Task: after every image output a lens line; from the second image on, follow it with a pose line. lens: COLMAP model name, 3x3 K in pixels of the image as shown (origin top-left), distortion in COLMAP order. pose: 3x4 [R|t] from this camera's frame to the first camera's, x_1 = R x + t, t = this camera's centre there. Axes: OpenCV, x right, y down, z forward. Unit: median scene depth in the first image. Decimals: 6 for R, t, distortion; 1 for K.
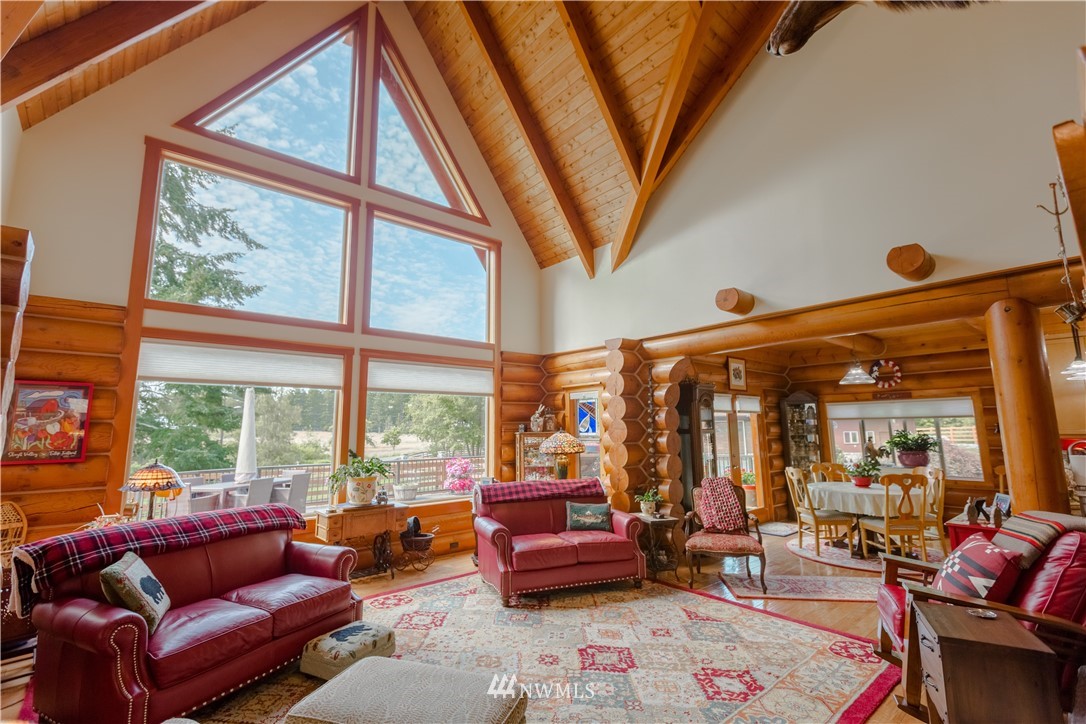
lens RADIAL K [[491.7, 0, 537.1], [0, 491.7, 359.1], [0, 0, 1]] dist [-0.009772, 0.001647]
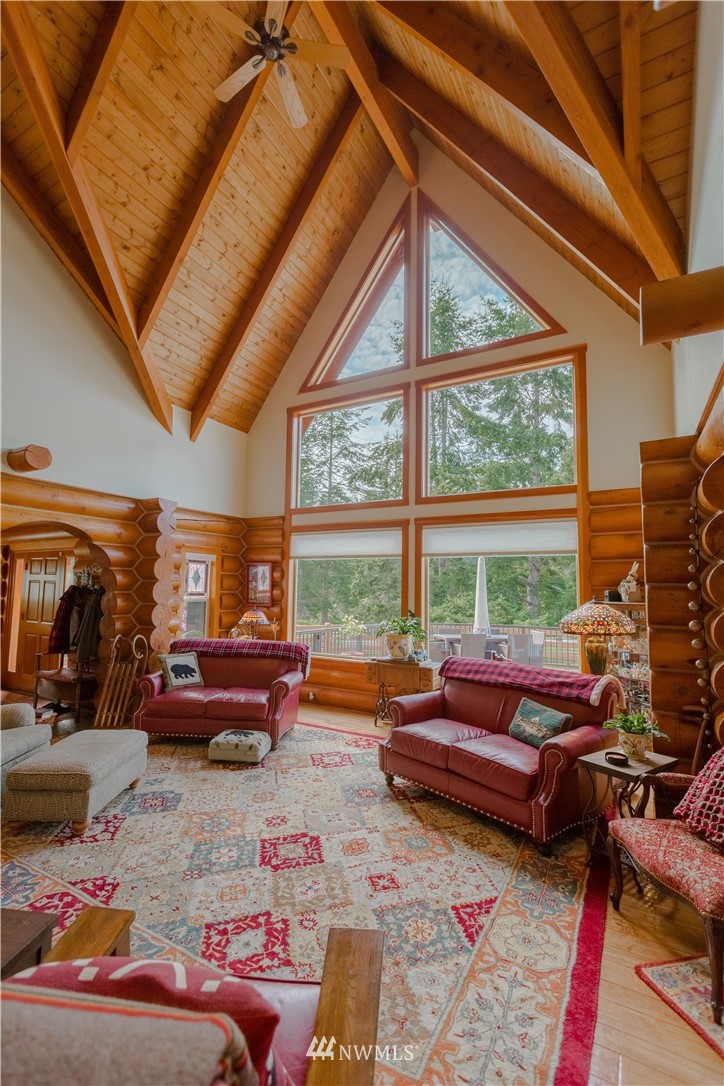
lens RADIAL K [[491.7, 0, 360.0], [0, 491.7, 546.8], [0, 0, 1]] dist [-0.009772, 0.001647]
pose [[0.327917, -0.067133, -0.942318, 0.865208], [0.114206, 0.992973, -0.031000, 0.084141], [0.937778, -0.097453, 0.333279, 0.713095]]
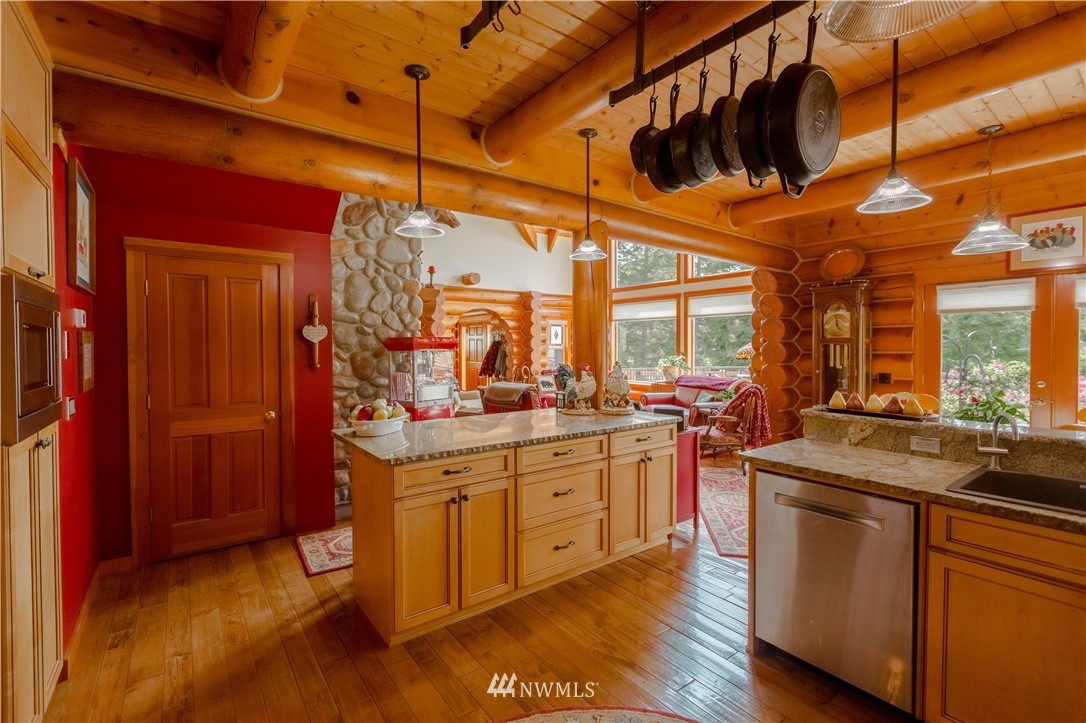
lens RADIAL K [[491.7, 0, 541.6], [0, 491.7, 354.5], [0, 0, 1]] dist [-0.009772, 0.001647]
pose [[-0.076420, 0.025320, -0.996754, 1.881148], [0.142327, 0.989717, 0.014229, 0.131056], [0.986865, -0.140778, -0.079238, 0.861191]]
